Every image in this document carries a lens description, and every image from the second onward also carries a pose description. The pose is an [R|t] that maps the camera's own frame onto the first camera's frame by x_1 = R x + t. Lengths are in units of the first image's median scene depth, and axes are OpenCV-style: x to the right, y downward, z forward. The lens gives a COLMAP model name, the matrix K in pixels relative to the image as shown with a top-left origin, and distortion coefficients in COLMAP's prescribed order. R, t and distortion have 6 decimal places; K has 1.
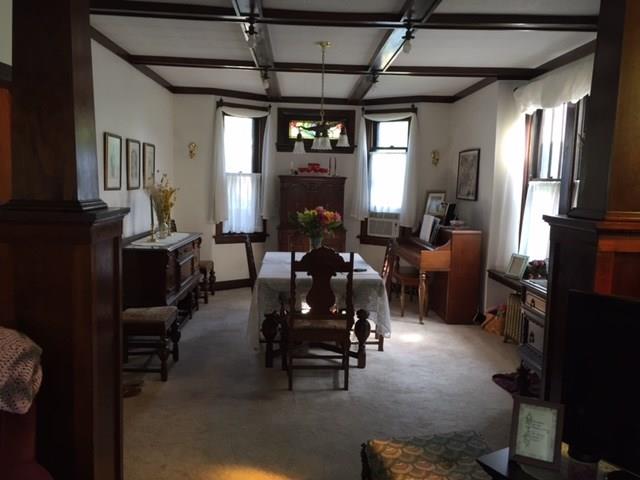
lens RADIAL K [[546.0, 0, 318.5], [0, 546.0, 242.0], [0, 0, 1]] dist [0.072724, -0.090459]
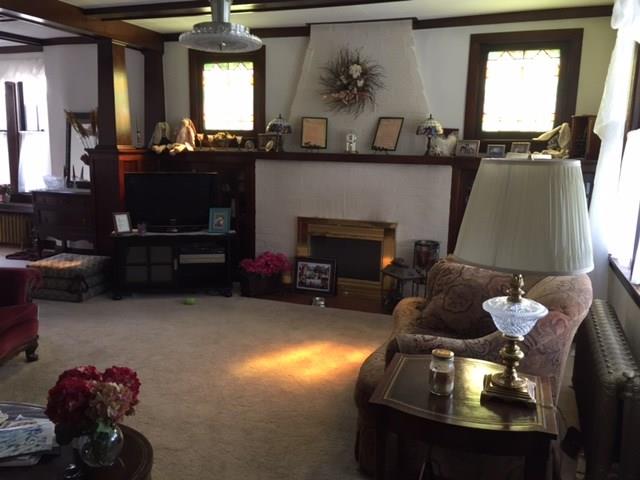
lens RADIAL K [[546.0, 0, 321.5], [0, 546.0, 239.0], [0, 0, 1]] dist [0.072724, -0.090459]
pose [[0.381799, -0.172252, 0.908052, -0.558436], [0.091219, 0.984706, 0.148439, 0.028968], [-0.919733, 0.026158, 0.391673, -0.327753]]
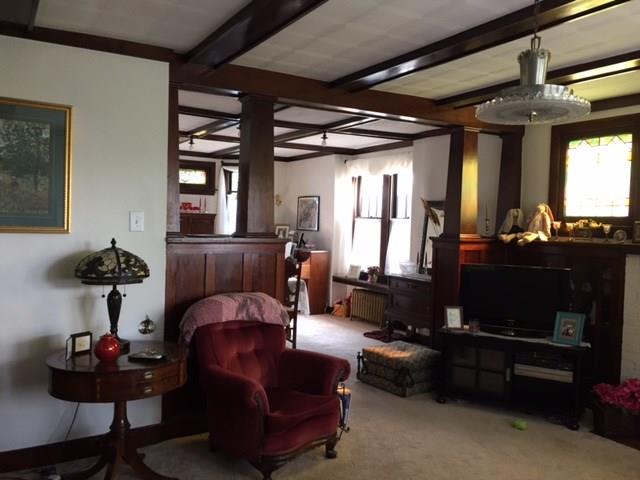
lens RADIAL K [[546.0, 0, 320.4], [0, 546.0, 240.0], [0, 0, 1]] dist [0.072724, -0.090459]
pose [[0.880965, -0.019748, 0.472769, -0.428000], [0.047704, 0.997745, -0.047216, 0.020029], [-0.470771, 0.064149, 0.879920, -0.314836]]
